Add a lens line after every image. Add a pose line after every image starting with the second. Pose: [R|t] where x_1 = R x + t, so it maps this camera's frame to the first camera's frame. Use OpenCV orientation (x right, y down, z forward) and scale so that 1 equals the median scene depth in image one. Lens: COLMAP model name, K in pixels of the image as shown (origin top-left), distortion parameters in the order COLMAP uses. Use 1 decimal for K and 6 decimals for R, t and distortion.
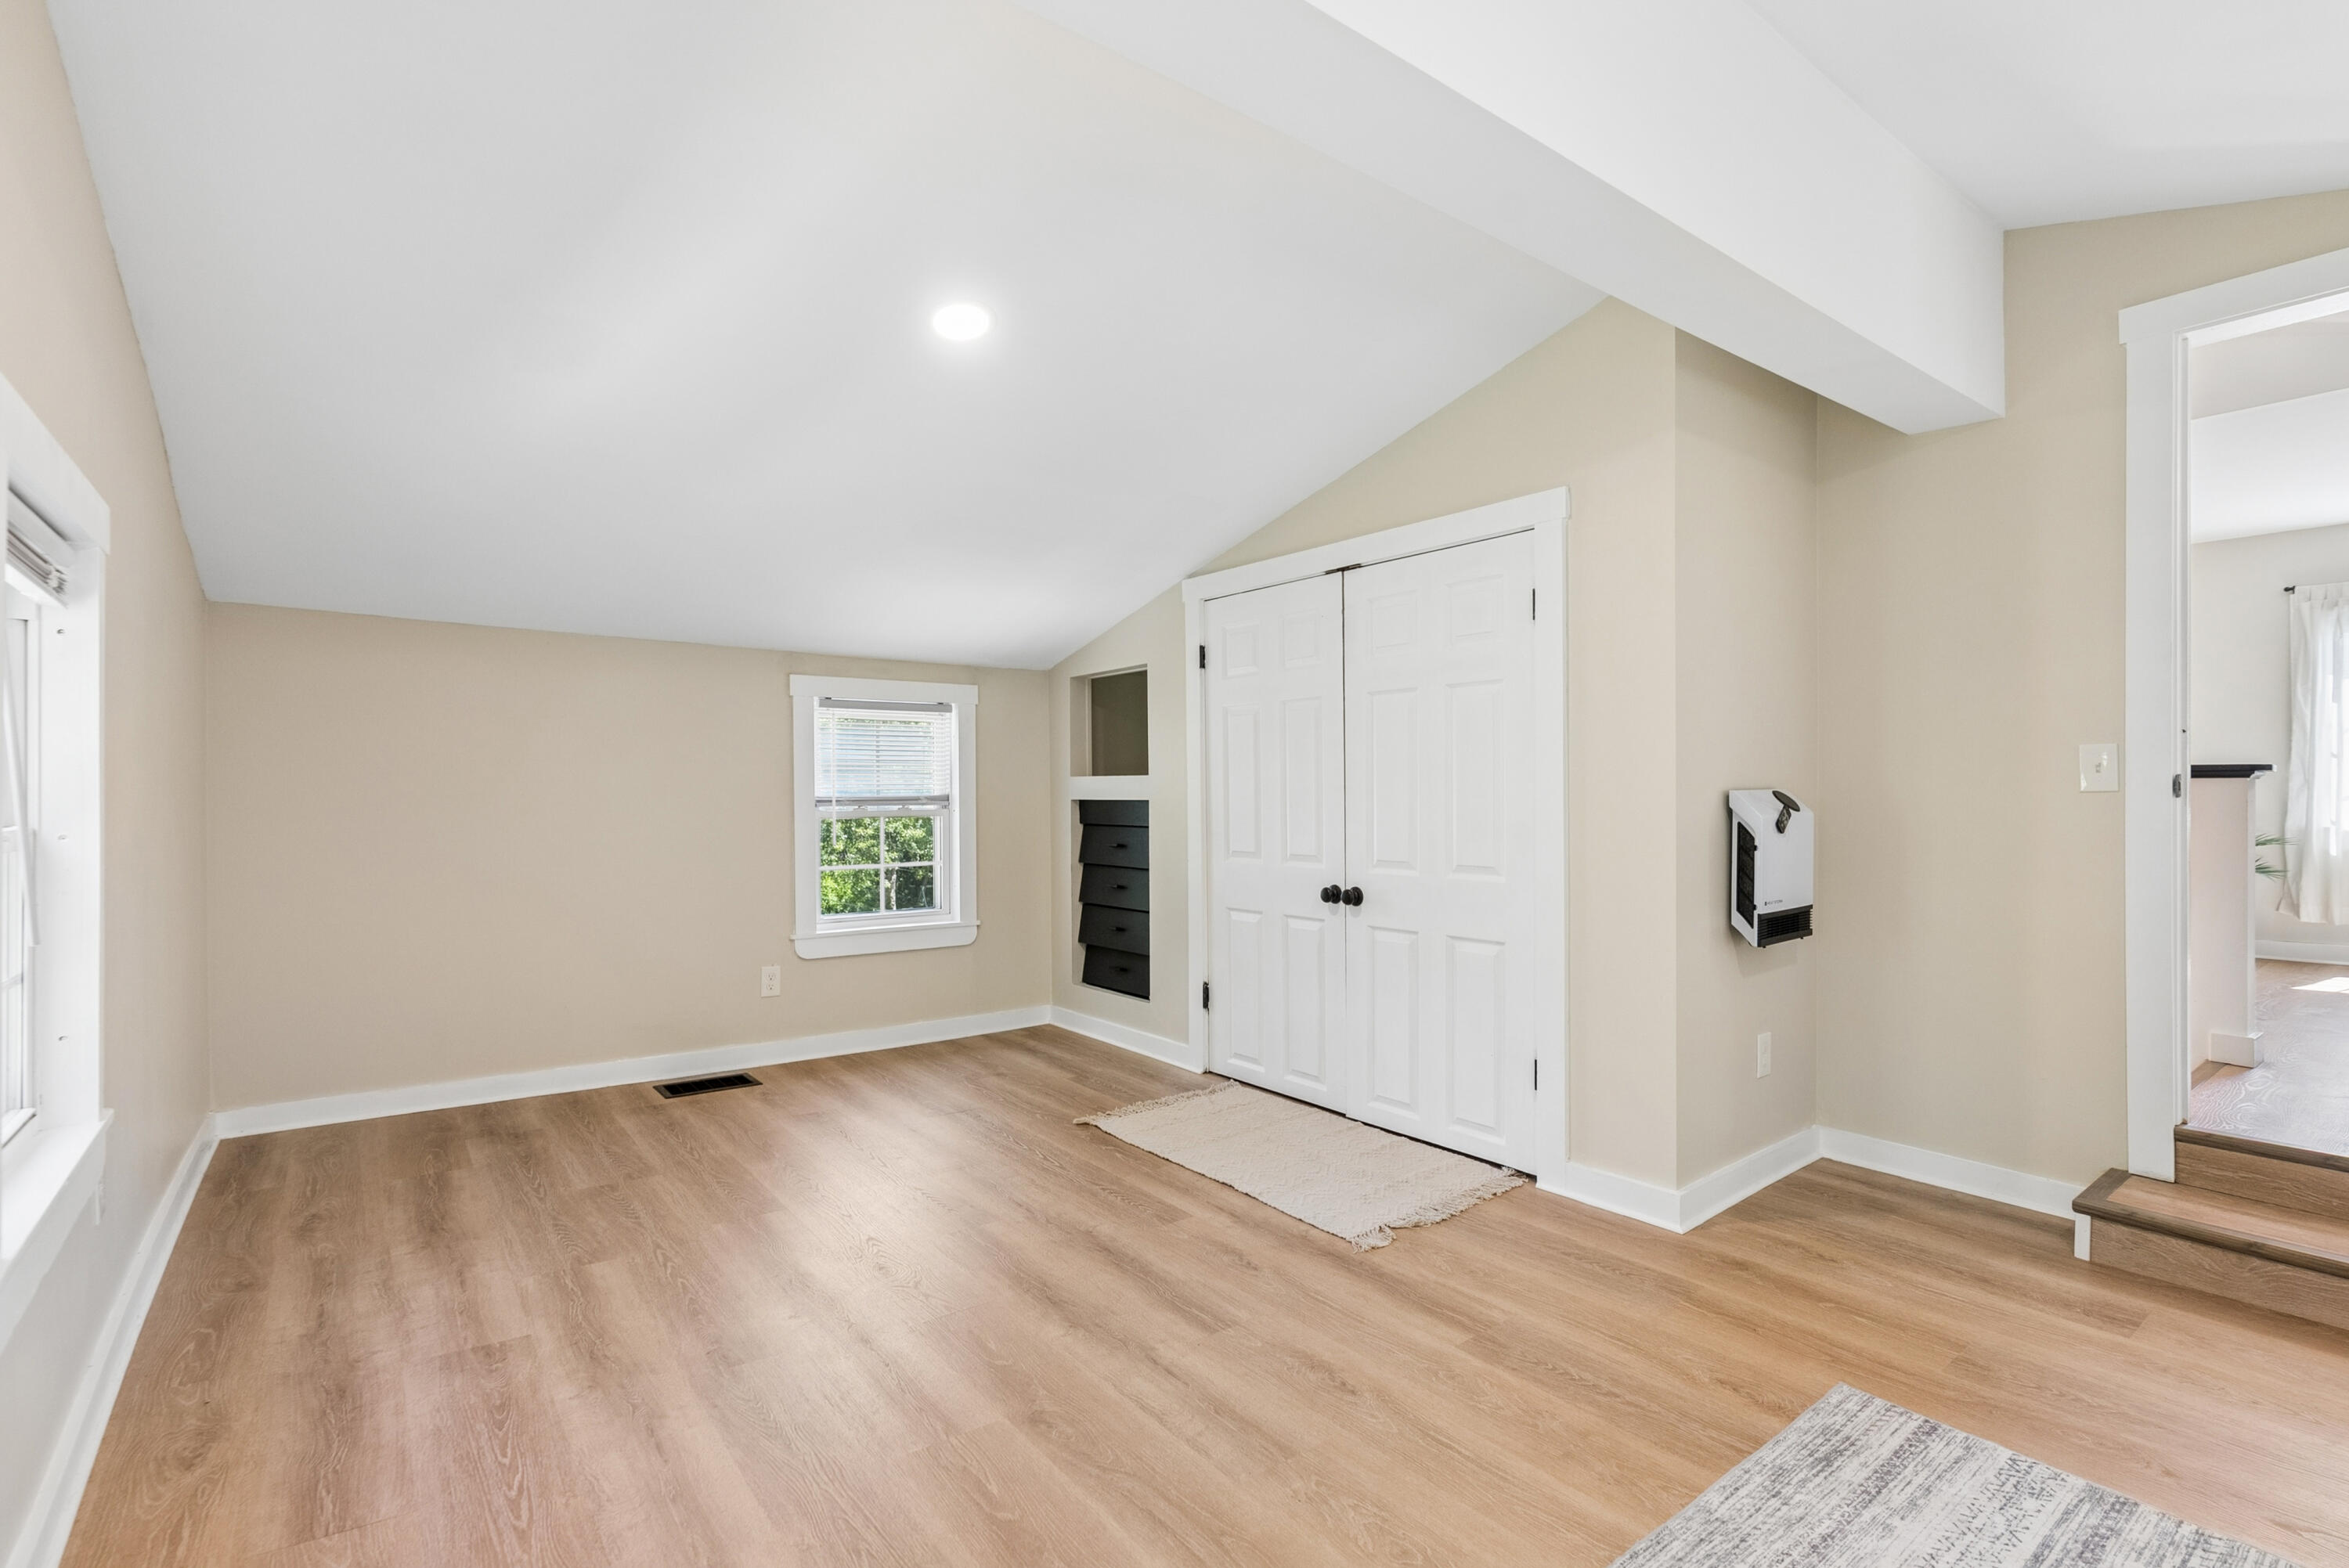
lens RADIAL K [[1089.2, 0, 1155.7], [0, 1089.2, 799.2], [0, 0, 1]] dist [-0.009490, 0.002251]
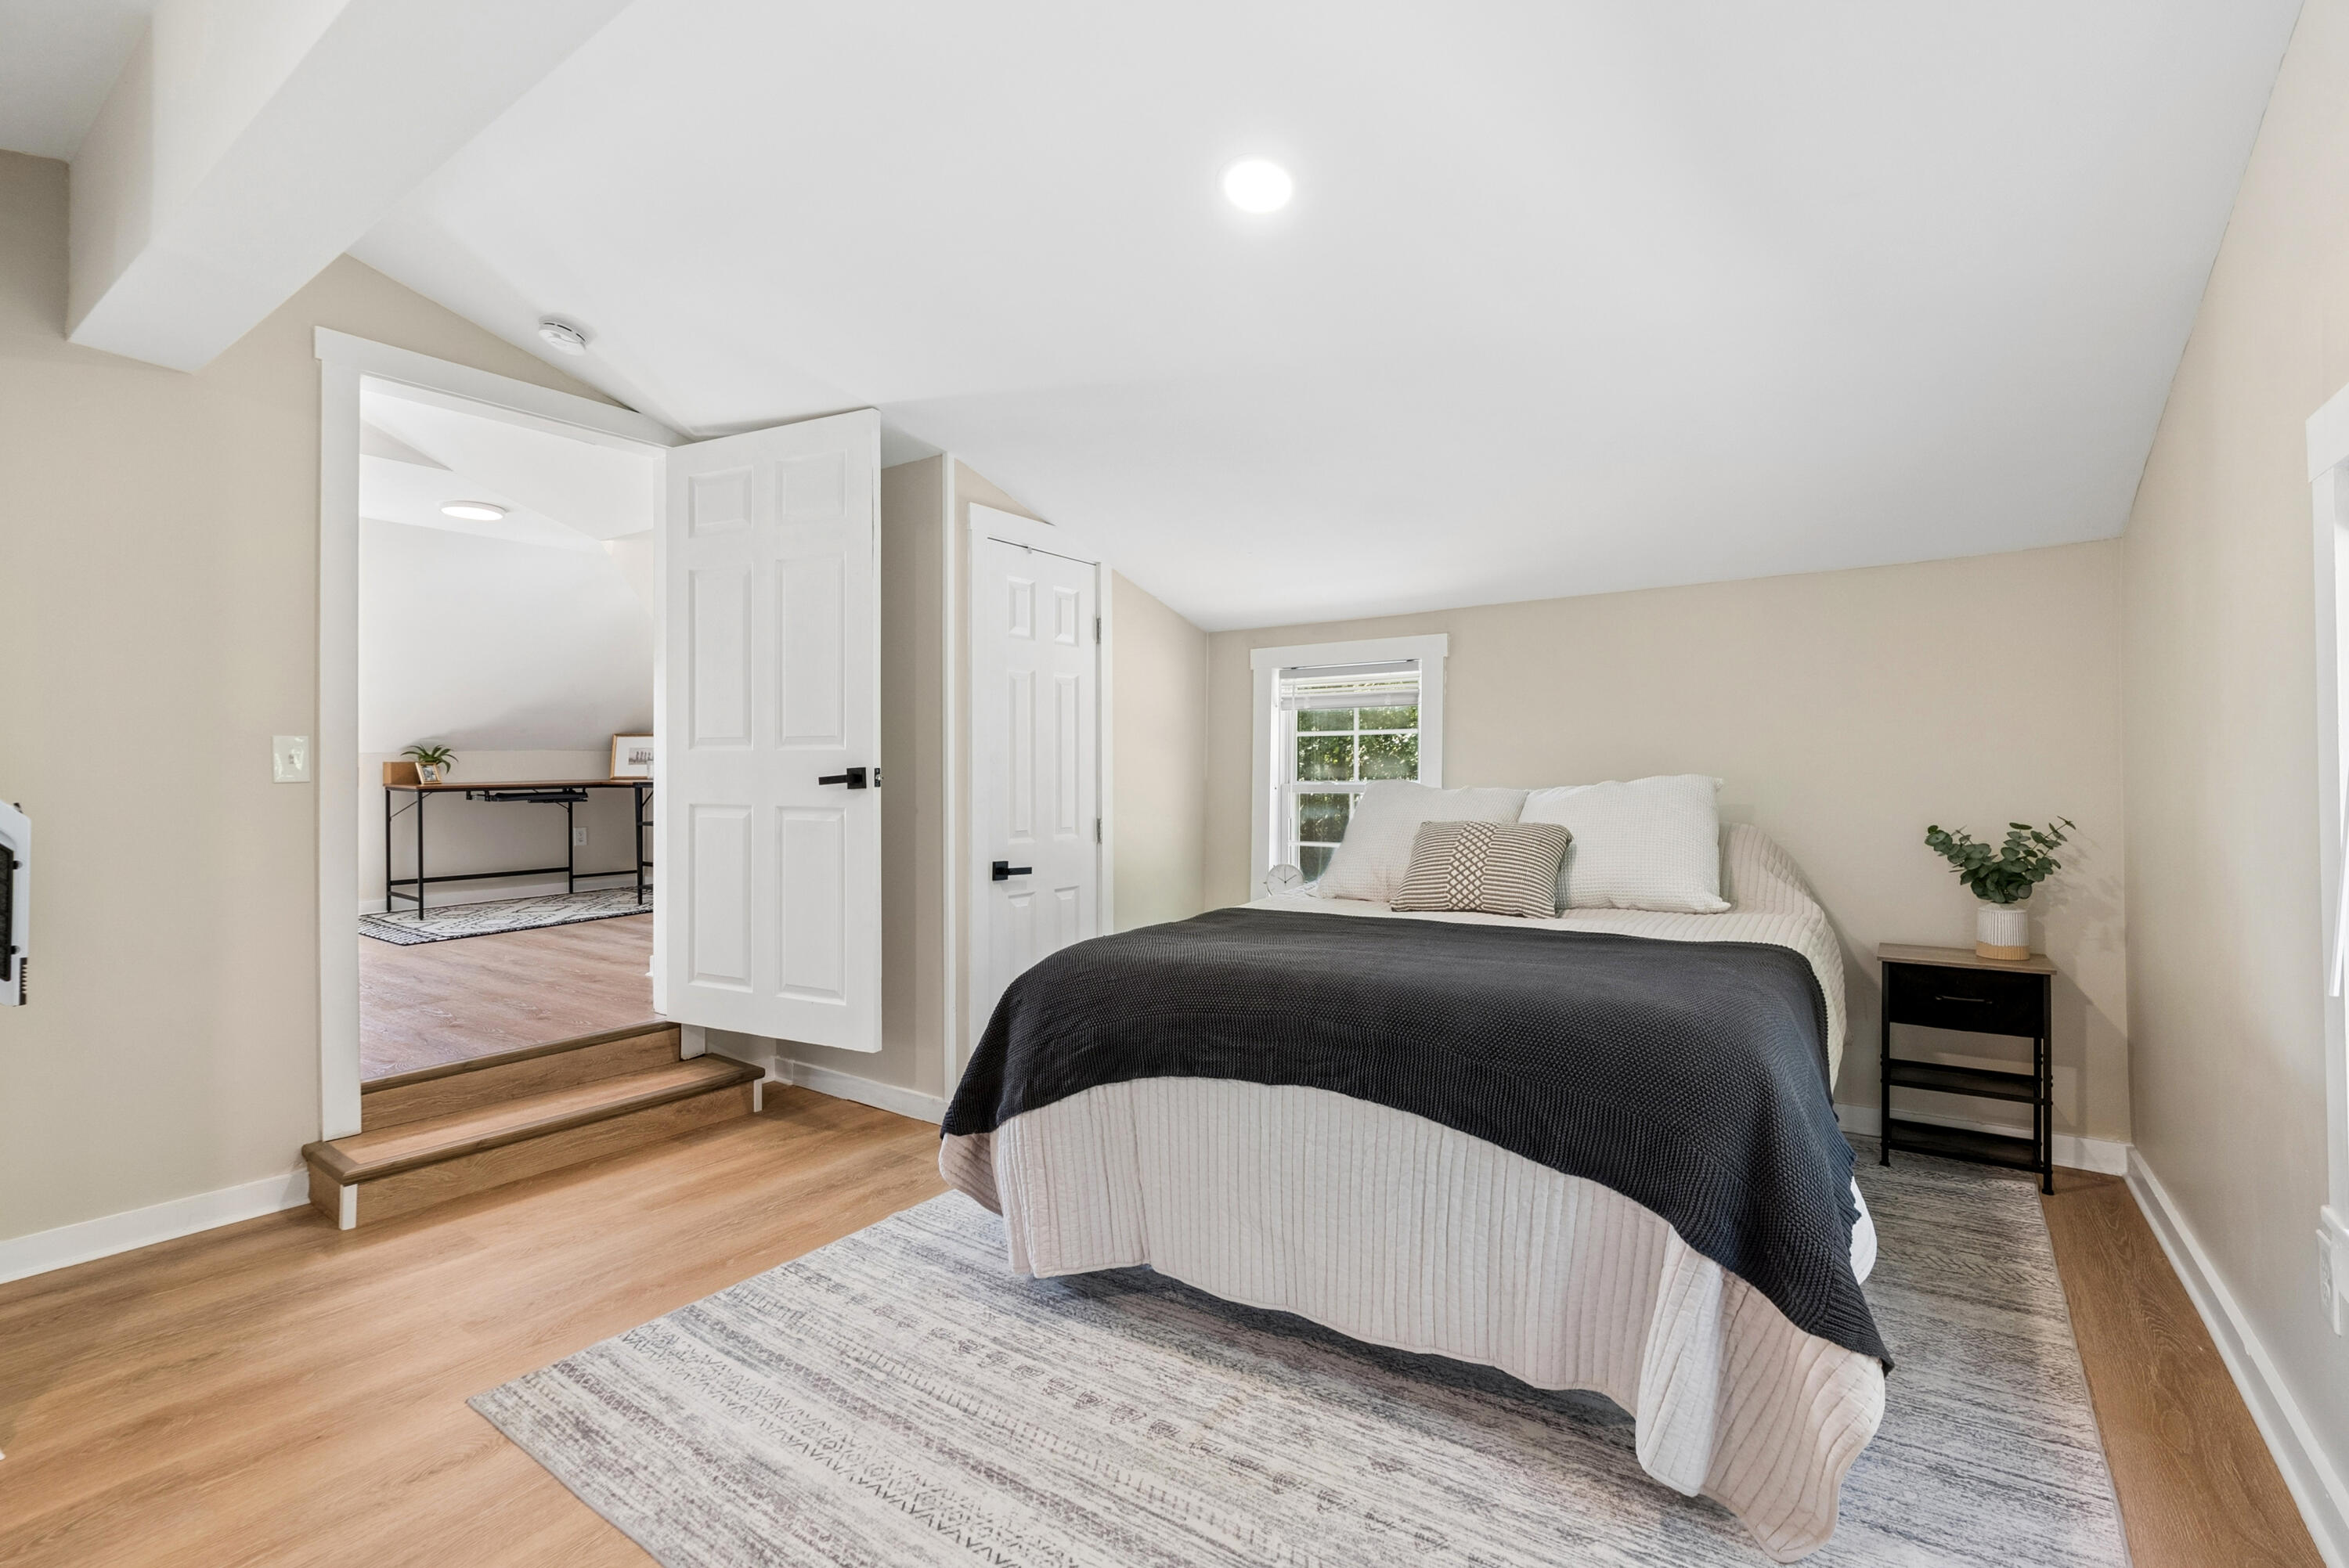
lens RADIAL K [[1089.2, 0, 1158.7], [0, 1089.2, 776.5], [0, 0, 1]] dist [-0.009490, 0.002251]
pose [[-0.308753, -0.001220, 0.951141, -0.389306], [0.012350, 0.999910, 0.005292, -0.008067], [-0.951062, 0.013380, -0.308710, 0.588023]]
